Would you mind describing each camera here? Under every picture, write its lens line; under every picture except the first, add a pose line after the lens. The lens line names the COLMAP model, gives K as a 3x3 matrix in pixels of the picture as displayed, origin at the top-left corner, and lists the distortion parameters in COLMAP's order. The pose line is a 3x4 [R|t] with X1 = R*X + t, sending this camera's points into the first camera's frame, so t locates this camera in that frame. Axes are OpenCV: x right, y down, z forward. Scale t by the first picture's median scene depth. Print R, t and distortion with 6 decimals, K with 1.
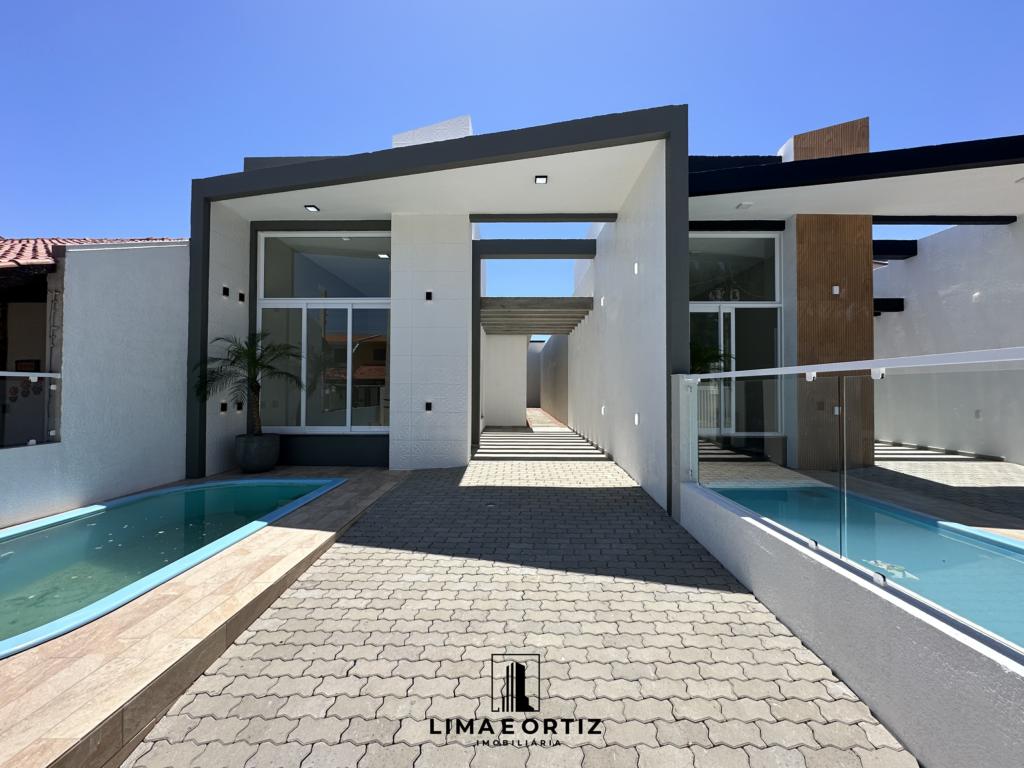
lens RADIAL K [[409.1, 0, 513.7], [0, 409.1, 382.3], [0, 0, 1]] dist [-0.002604, 0.000397]
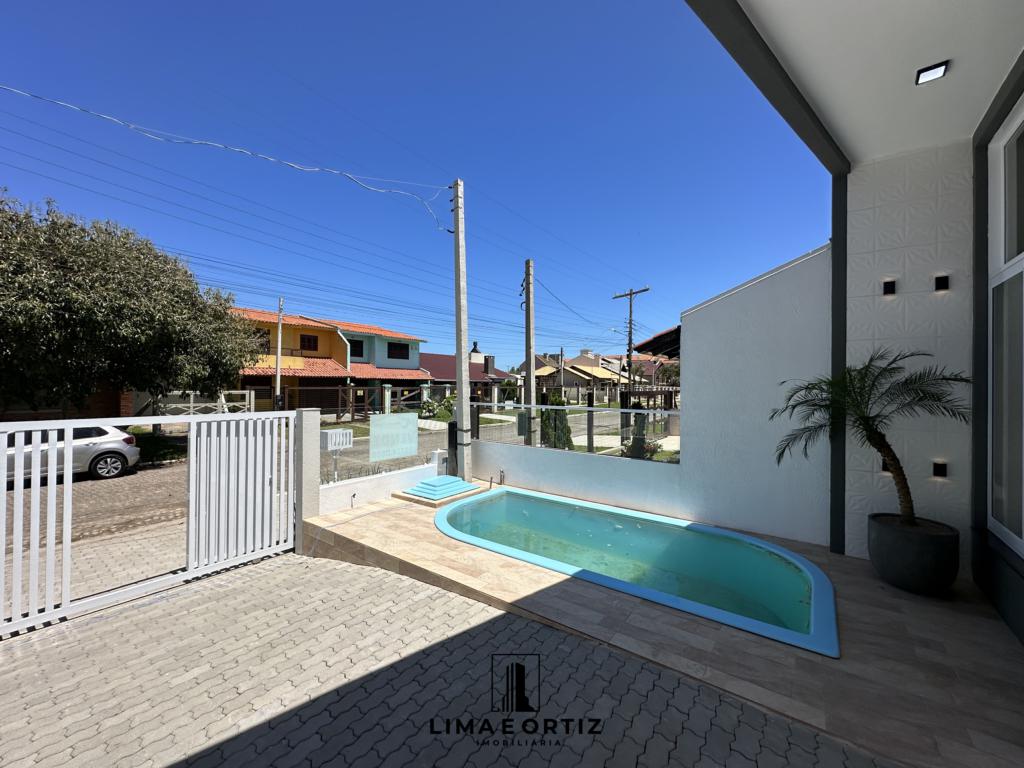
lens RADIAL K [[409.1, 0, 513.7], [0, 409.1, 382.3], [0, 0, 1]] dist [-0.002604, 0.000397]
pose [[-0.593955, -0.011338, -0.804418, 0.186690], [0.006027, 0.999810, -0.018542, -0.067471], [0.804476, -0.015861, -0.593774, 0.964301]]
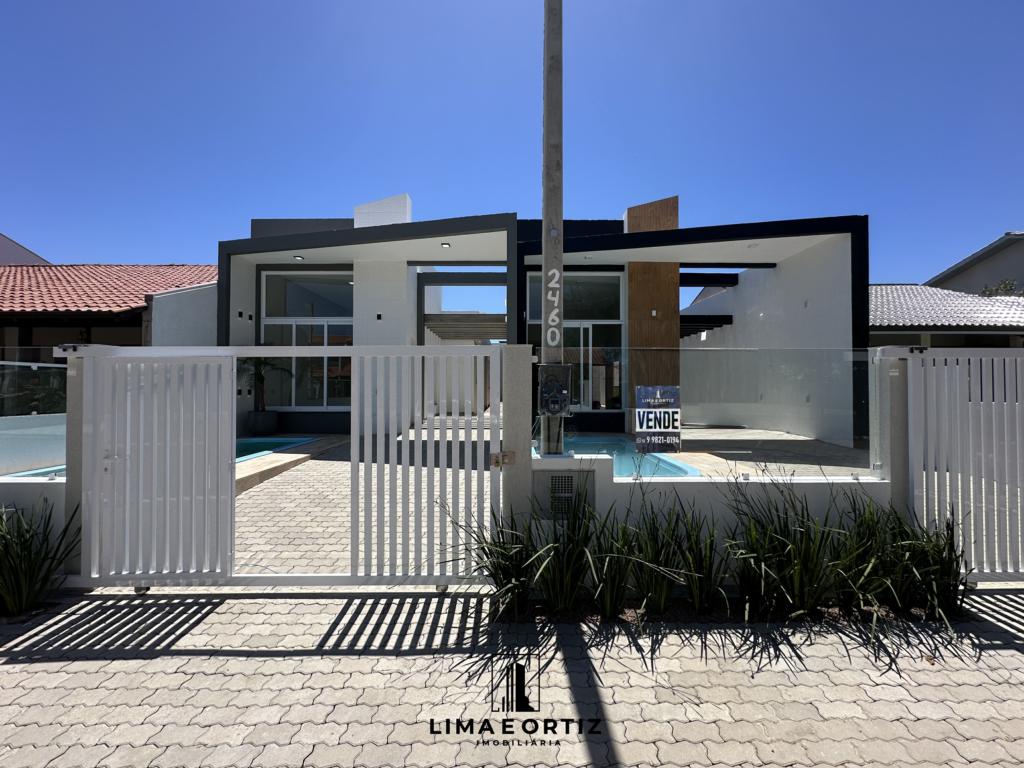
lens RADIAL K [[409.1, 0, 513.7], [0, 409.1, 382.3], [0, 0, 1]] dist [-0.002604, 0.000397]
pose [[0.999889, -0.001520, 0.014803, 0.283856], [0.001449, 0.999987, 0.004804, 0.020266], [-0.014810, -0.004782, 0.999879, -0.534706]]
